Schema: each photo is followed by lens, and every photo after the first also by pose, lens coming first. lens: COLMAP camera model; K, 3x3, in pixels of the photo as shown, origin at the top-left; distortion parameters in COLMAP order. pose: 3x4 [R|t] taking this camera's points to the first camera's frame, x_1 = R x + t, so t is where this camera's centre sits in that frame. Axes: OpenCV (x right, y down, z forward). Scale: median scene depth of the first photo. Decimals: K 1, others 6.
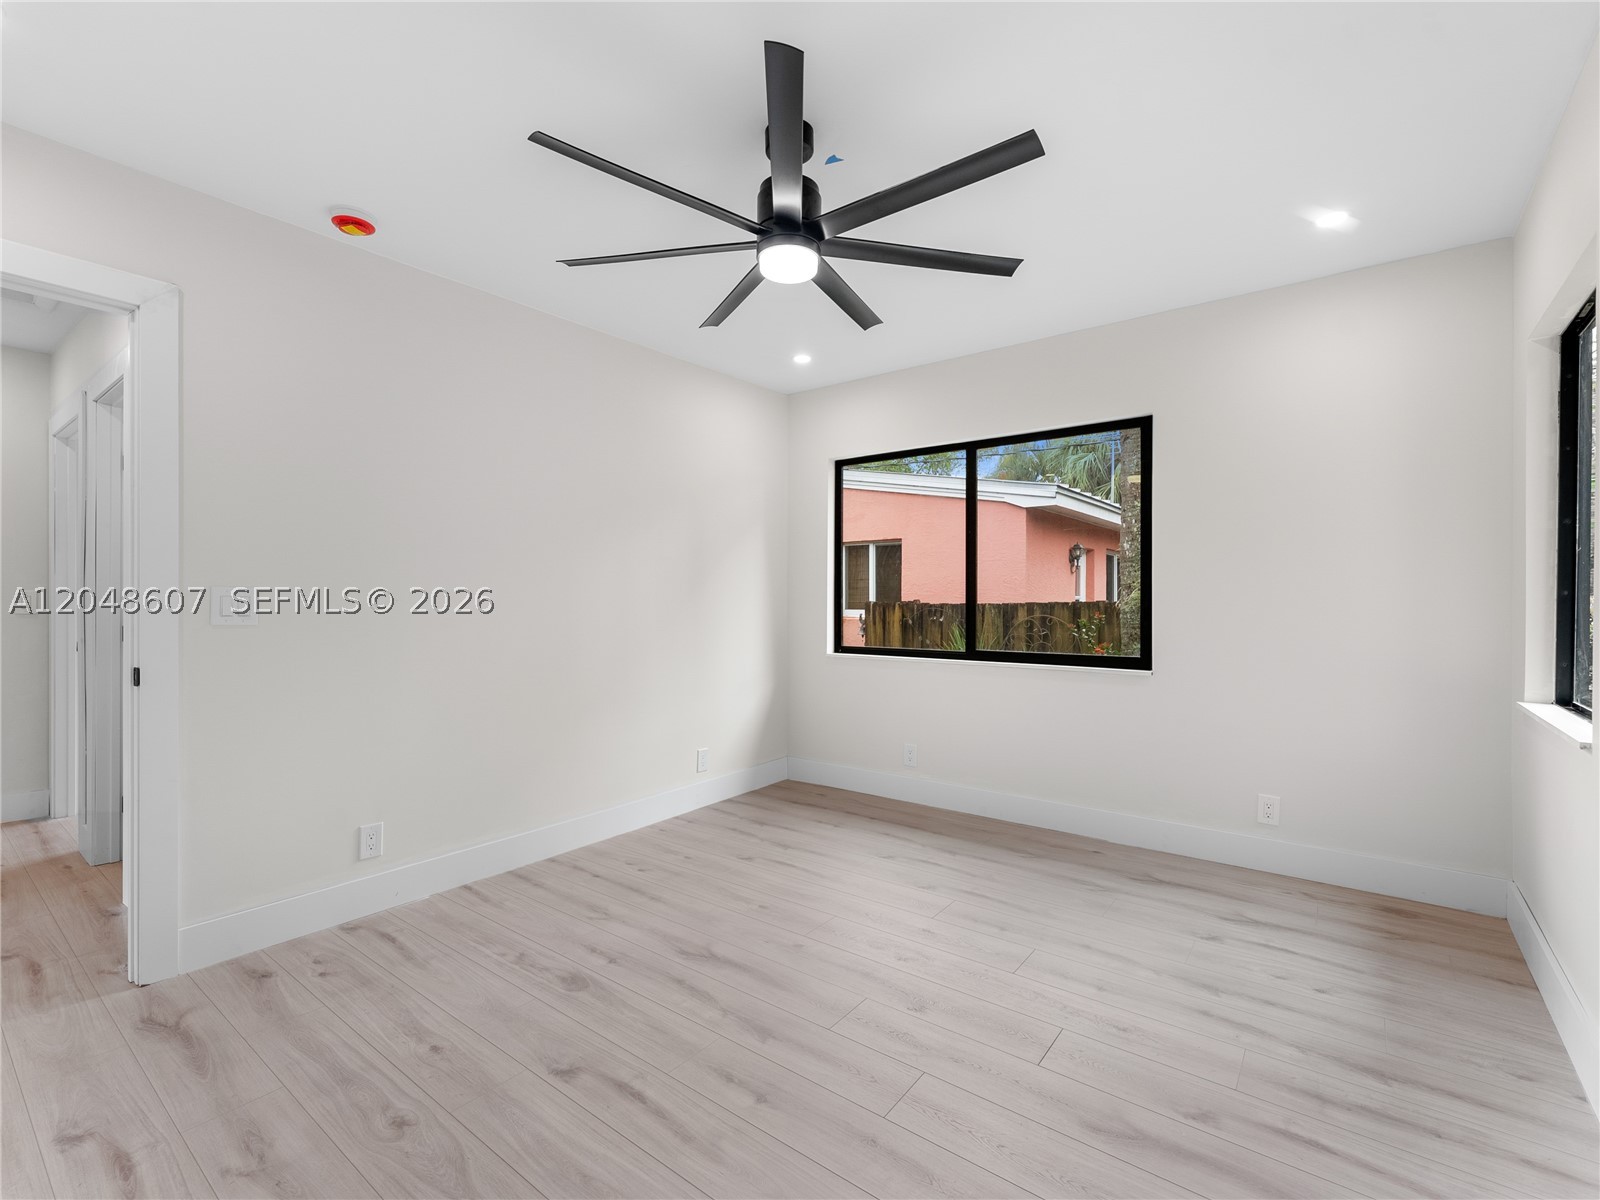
lens RADIAL K [[720.2, 0, 795.9], [0, 720.2, 599.3], [0, 0, 1]] dist [0.003511, -0.000912]
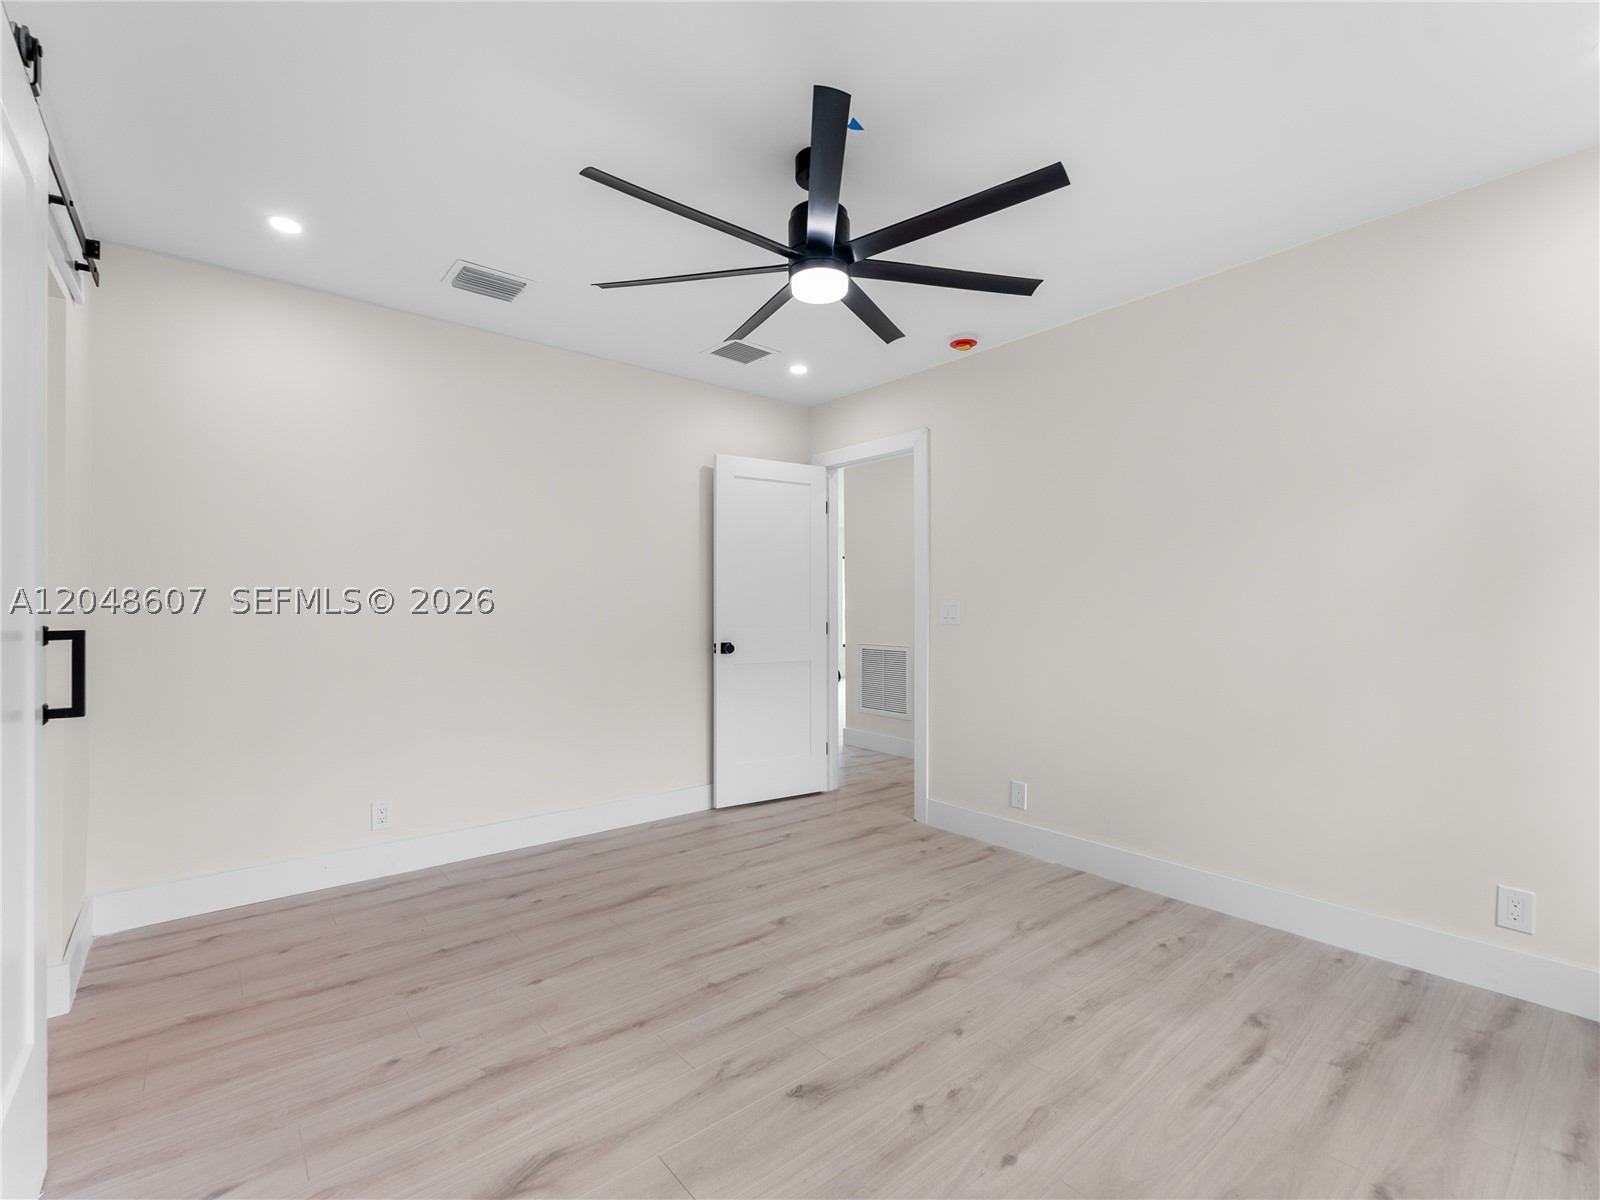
lens RADIAL K [[720.2, 0, 804.2], [0, 720.2, 604.8], [0, 0, 1]] dist [0.003511, -0.000912]
pose [[-0.210734, -0.004632, -0.977532, 0.672274], [0.002654, 0.999982, -0.005310, 0.000119], [0.977540, -0.003714, -0.210718, 0.800338]]
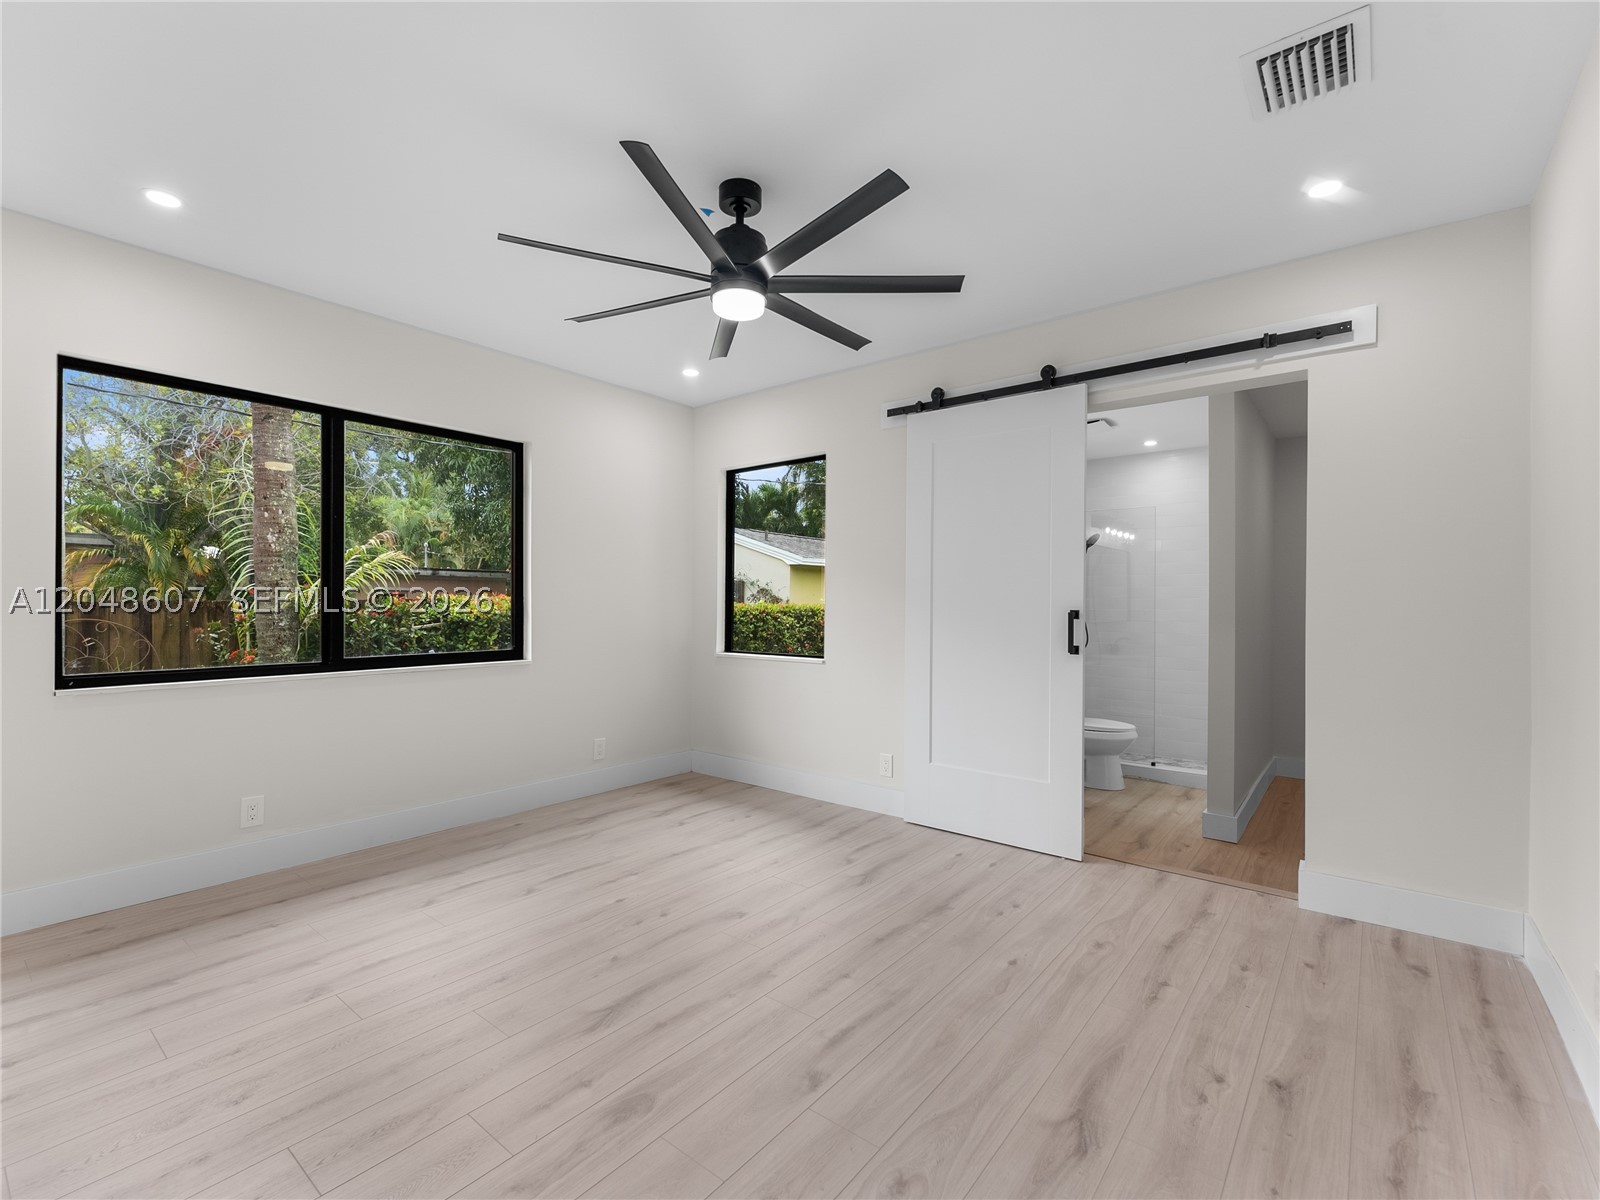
lens RADIAL K [[720.2, 0, 804.0], [0, 720.2, 611.2], [0, 0, 1]] dist [0.003511, -0.000912]
pose [[0.015197, -0.011486, 0.999819, -0.760354], [-0.007618, 0.999904, 0.011603, 0.001466], [-0.999856, -0.007793, 0.015108, 0.587307]]
